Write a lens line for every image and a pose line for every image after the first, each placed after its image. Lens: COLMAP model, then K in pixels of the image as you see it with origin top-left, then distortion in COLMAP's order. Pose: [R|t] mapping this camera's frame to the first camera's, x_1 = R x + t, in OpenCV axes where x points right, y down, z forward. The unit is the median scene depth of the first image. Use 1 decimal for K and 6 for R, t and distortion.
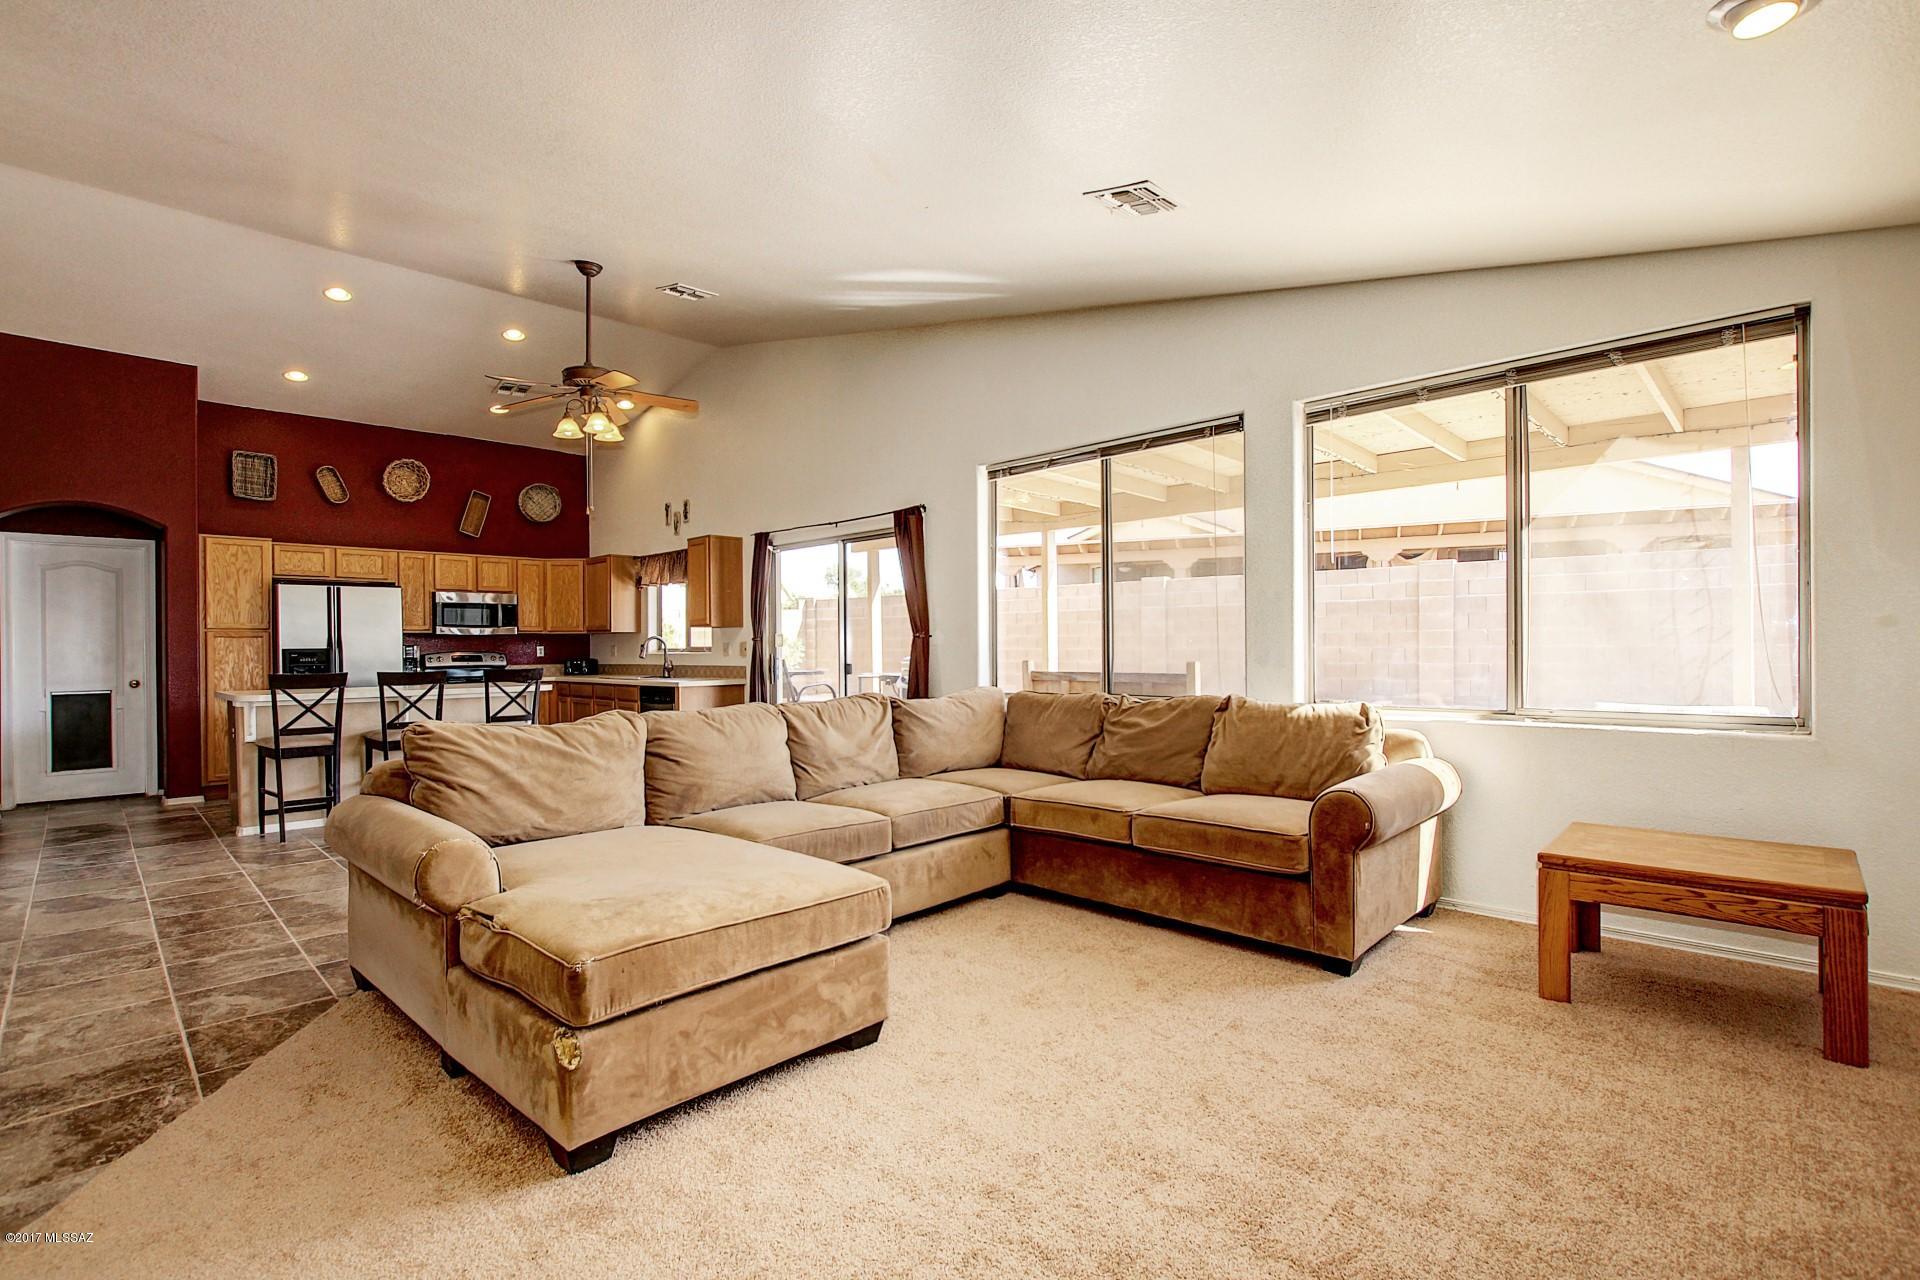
lens RADIAL K [[896.7, 0, 925.4], [0, 896.7, 648.1], [0, 0, 1]] dist [-0.015202, -0.000046]
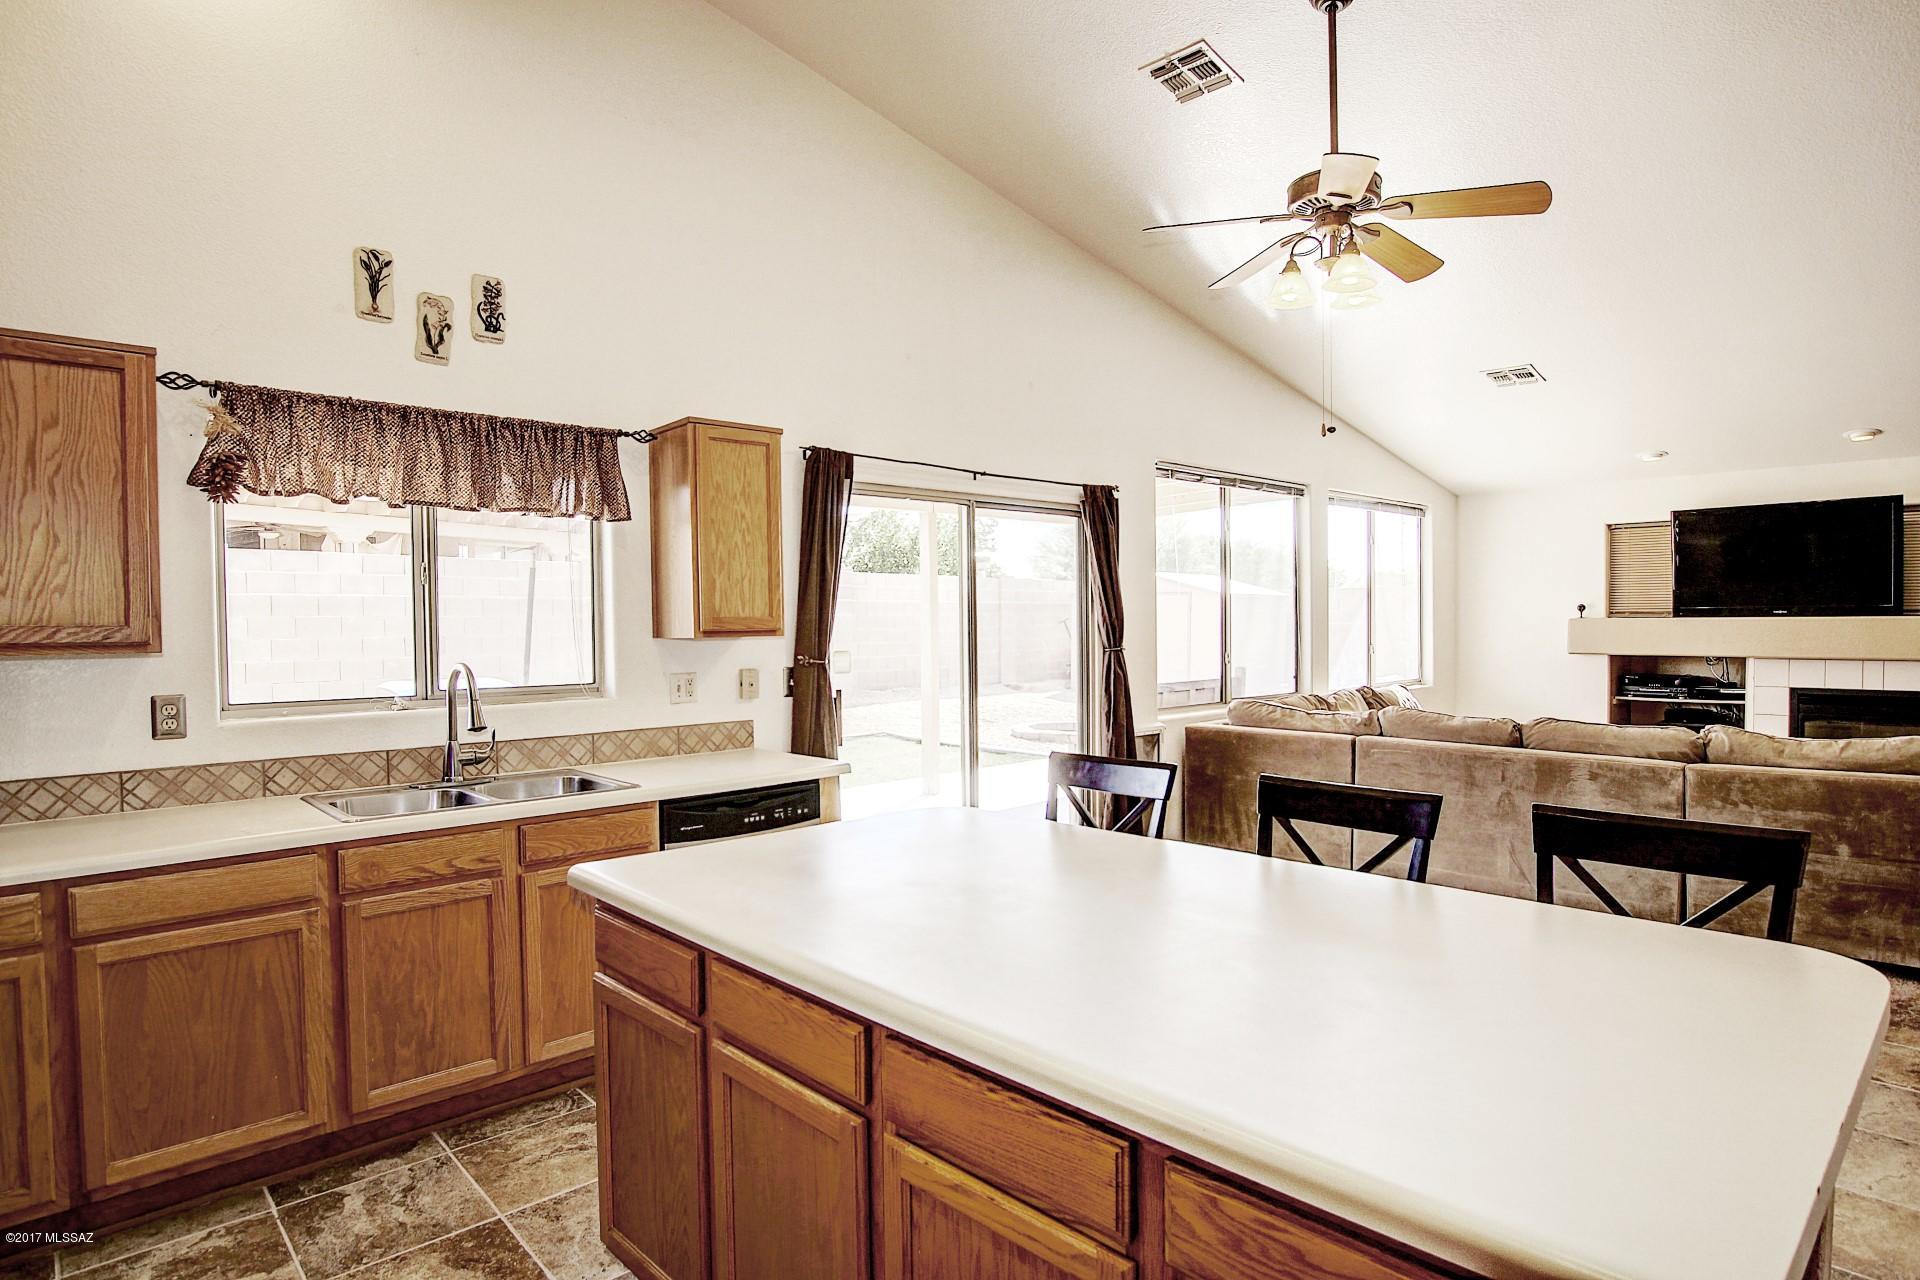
lens RADIAL K [[1045.1, 0, 960.0], [0, 1045.1, 640.0], [0, 0, 1]] dist [-0.002295, -0.000326]
pose [[0.019260, -0.006565, 0.999793, -0.792247], [0.013180, 0.999893, 0.006311, -0.024998], [-0.999728, 0.013055, 0.019345, 0.939664]]
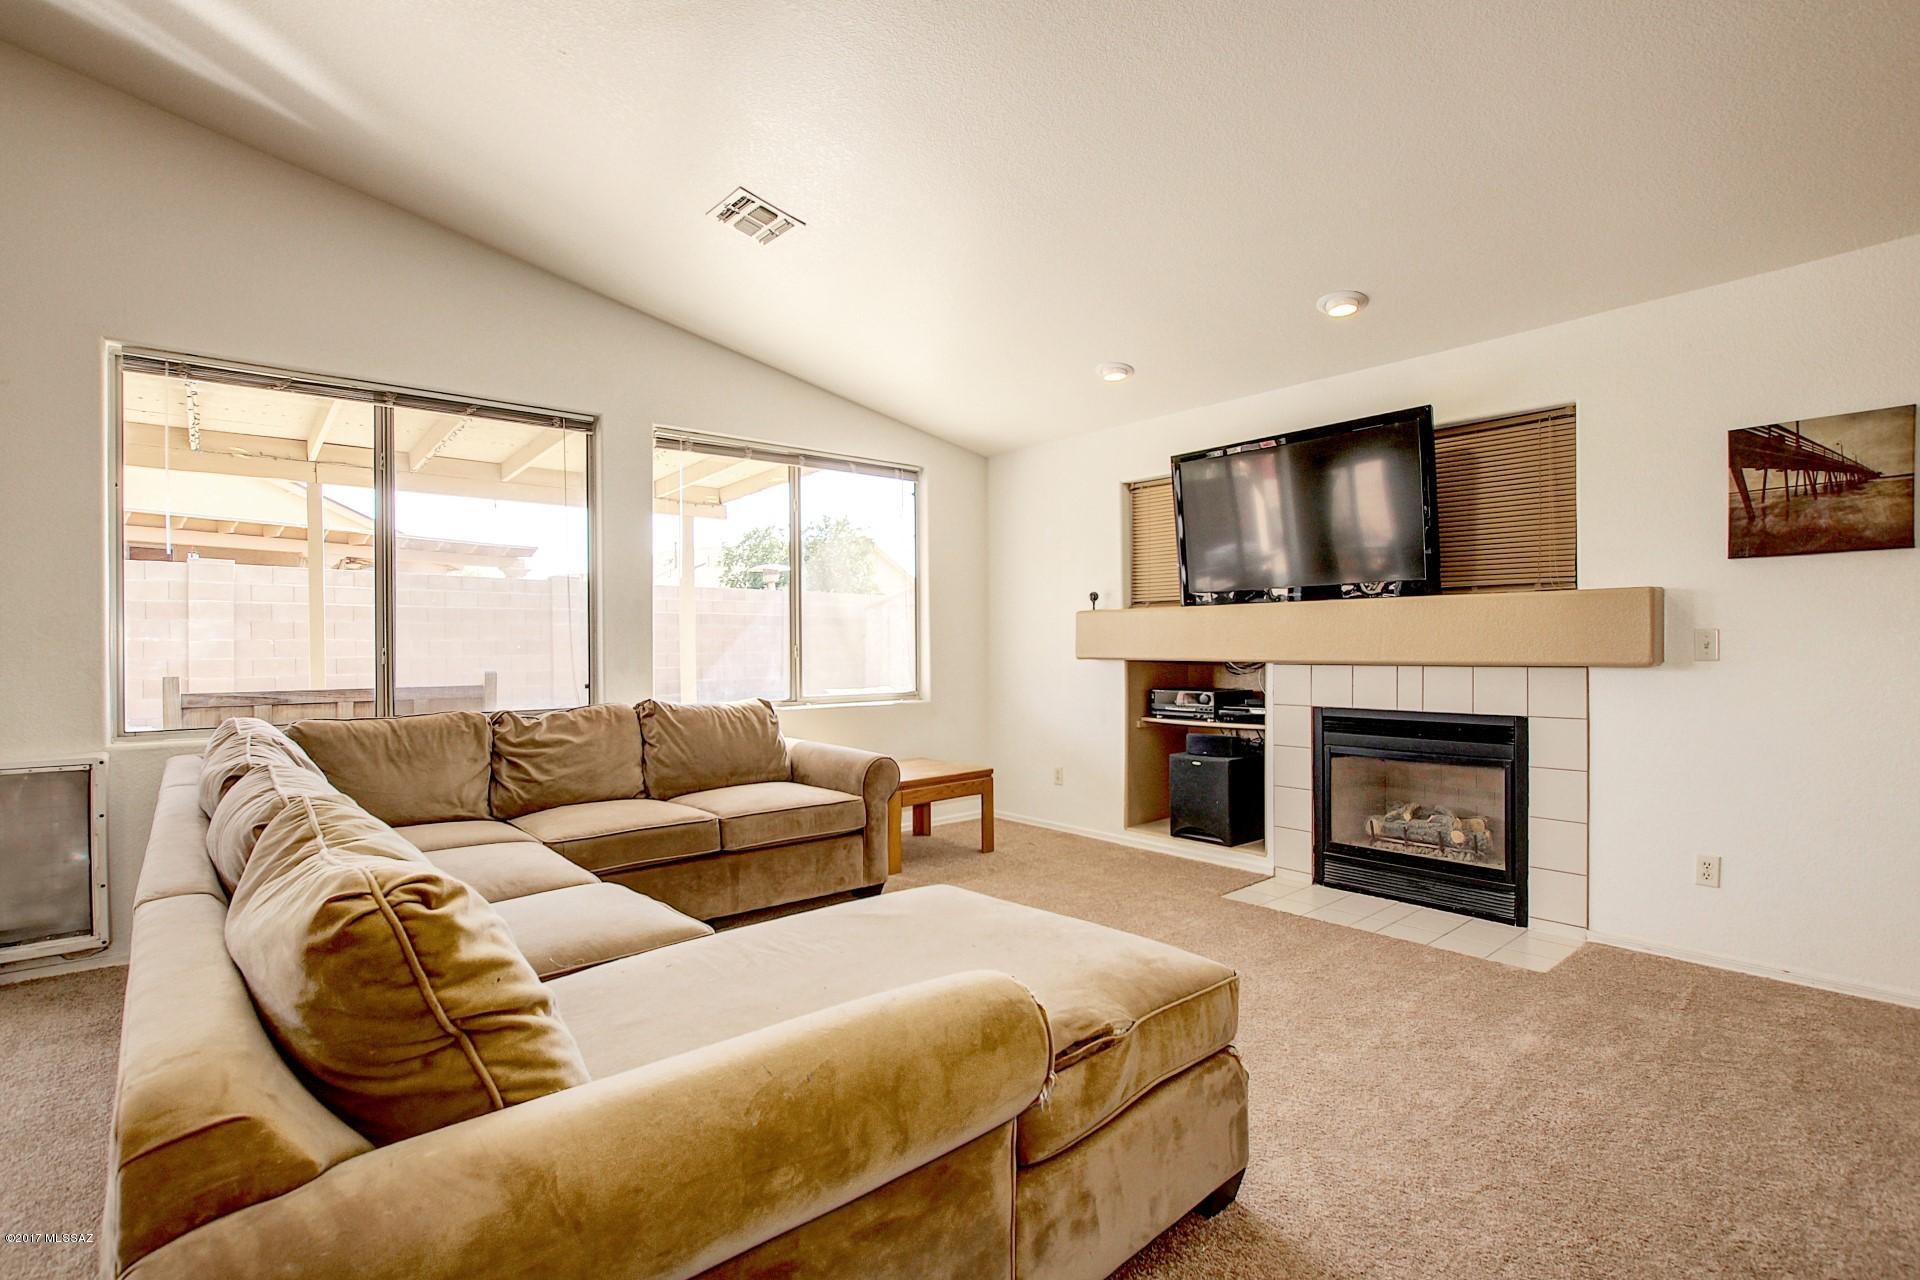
lens RADIAL K [[896.7, 0, 925.4], [0, 896.7, 648.1], [0, 0, 1]] dist [-0.015202, -0.000046]
pose [[0.096914, 0.009203, 0.995250, -0.362641], [0.009821, 0.999900, -0.010202, 0.004078], [-0.995244, 0.010763, 0.096814, 0.337452]]
